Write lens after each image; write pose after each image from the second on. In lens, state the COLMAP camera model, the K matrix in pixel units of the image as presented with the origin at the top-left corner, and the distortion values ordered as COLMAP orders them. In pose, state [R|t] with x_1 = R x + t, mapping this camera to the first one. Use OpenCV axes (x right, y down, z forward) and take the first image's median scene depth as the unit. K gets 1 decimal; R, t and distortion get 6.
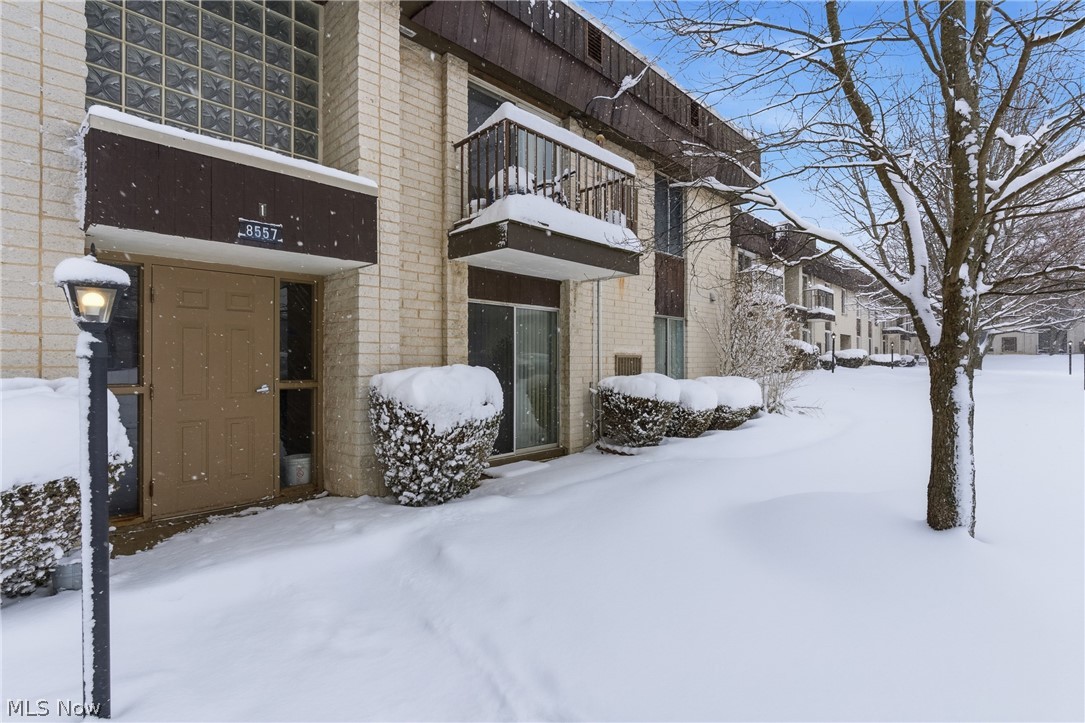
lens RADIAL K [[521.4, 0, 539.4], [0, 521.4, 355.6], [0, 0, 1]] dist [-0.001732, -0.000335]
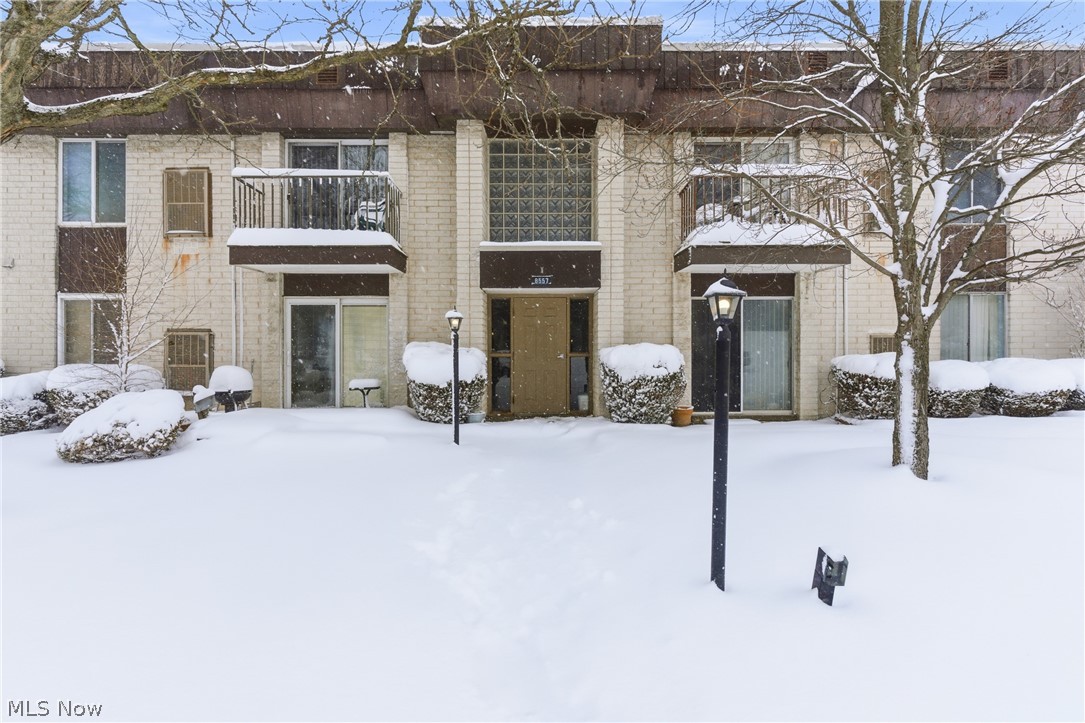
lens RADIAL K [[538.7, 0, 537.2], [0, 538.7, 340.2], [0, 0, 1]] dist [-0.000306, -0.000146]
pose [[0.691726, -0.009722, -0.722095, 0.848652], [0.009308, 0.999946, -0.004546, 0.012892], [0.722100, -0.003577, 0.691779, -0.435668]]
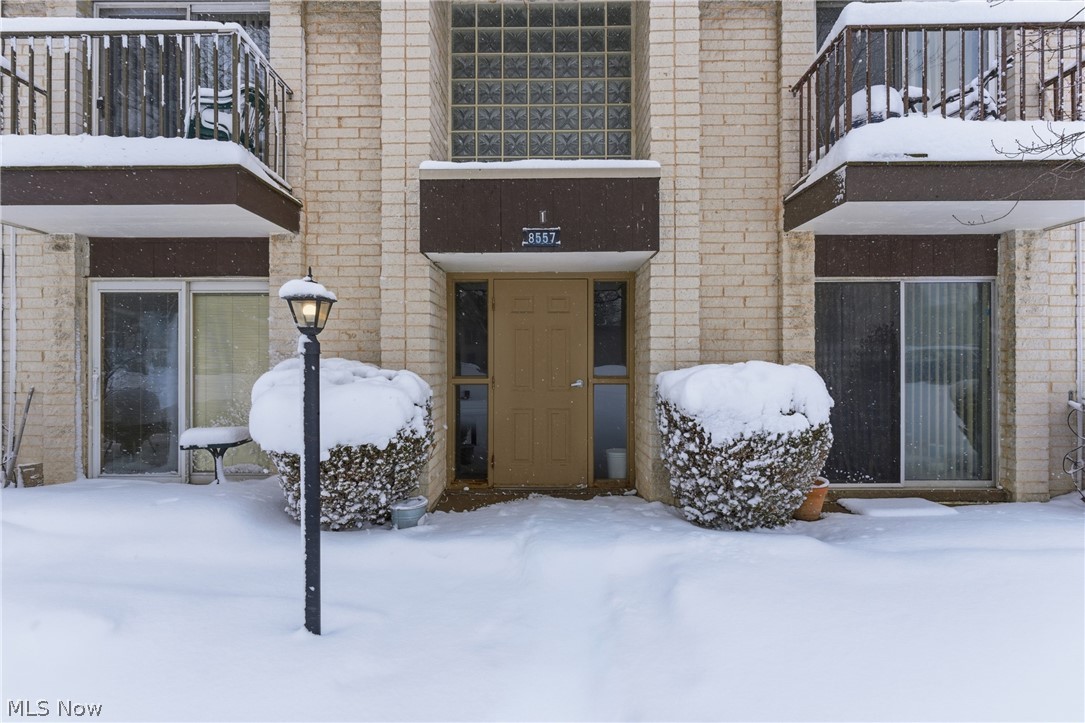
lens RADIAL K [[521.4, 0, 539.4], [0, 521.4, 355.6], [0, 0, 1]] dist [-0.001732, -0.000335]
pose [[0.684032, -0.006353, -0.729425, 0.201196], [0.009545, 0.999954, 0.000241, 0.005080], [0.729390, -0.007128, 0.684061, 0.212144]]
